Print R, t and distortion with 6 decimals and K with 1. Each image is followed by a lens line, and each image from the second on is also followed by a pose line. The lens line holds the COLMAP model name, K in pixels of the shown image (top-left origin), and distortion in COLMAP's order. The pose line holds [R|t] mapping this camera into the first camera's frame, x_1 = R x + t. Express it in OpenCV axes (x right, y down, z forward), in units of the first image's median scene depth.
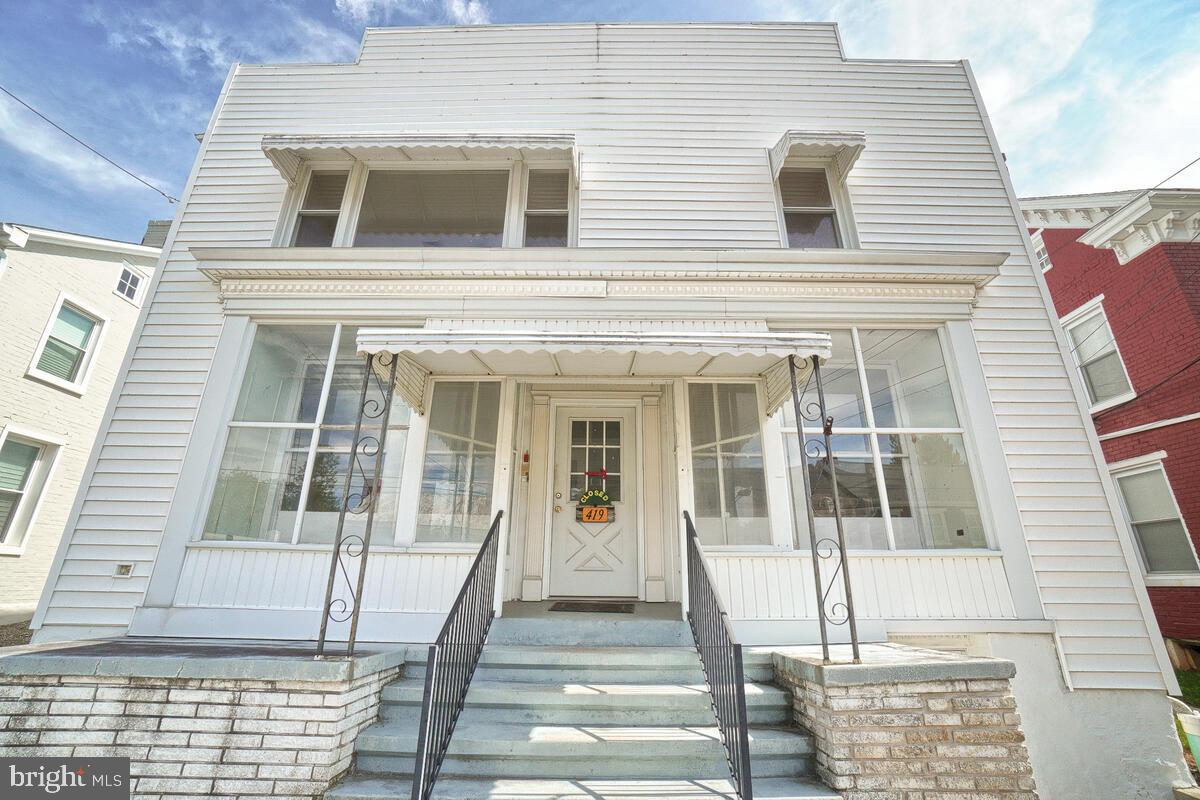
lens RADIAL K [[529.8, 0, 603.8], [0, 529.8, 395.0], [0, 0, 1]] dist [-0.071164, 0.026123]
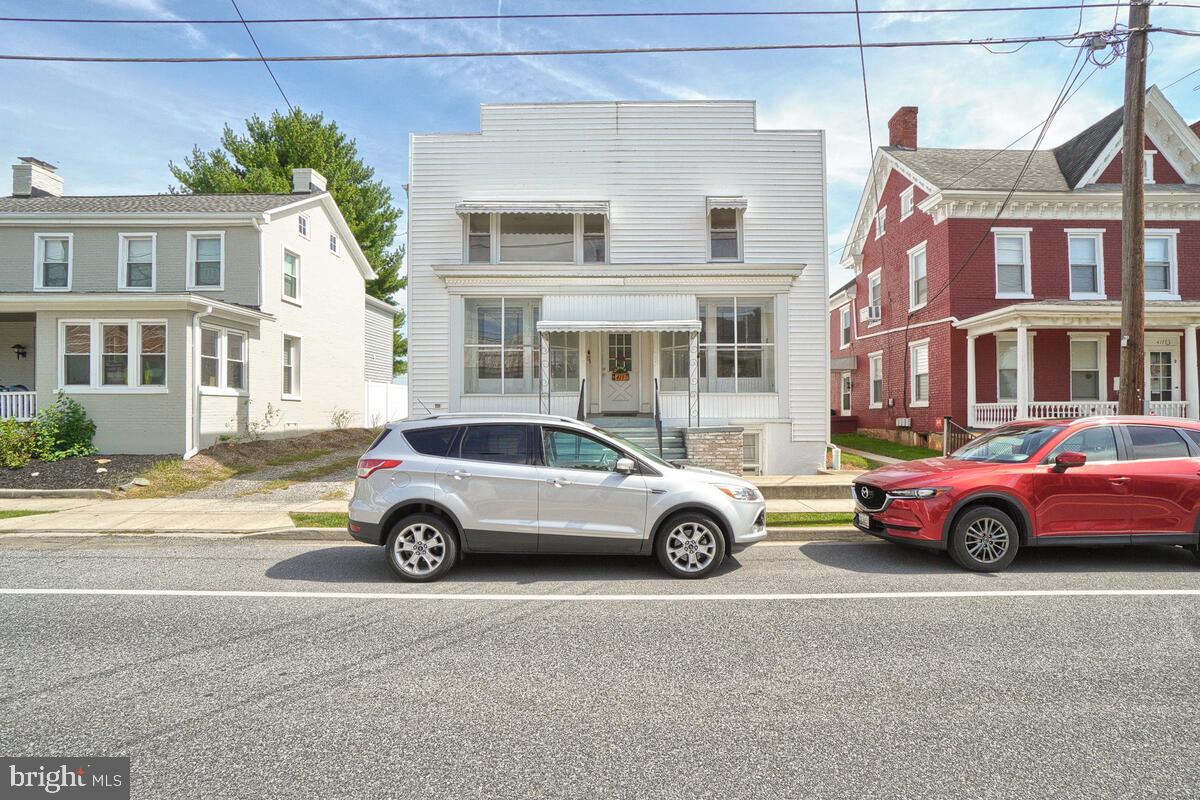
lens RADIAL K [[571.9, 0, 638.0], [0, 571.9, 407.6], [0, 0, 1]] dist [-0.051915, 0.020293]
pose [[0.999704, -0.014403, 0.019622, 0.015298], [0.007000, 0.942206, 0.334962, -0.782101], [-0.023312, -0.334726, 0.942027, -2.254451]]
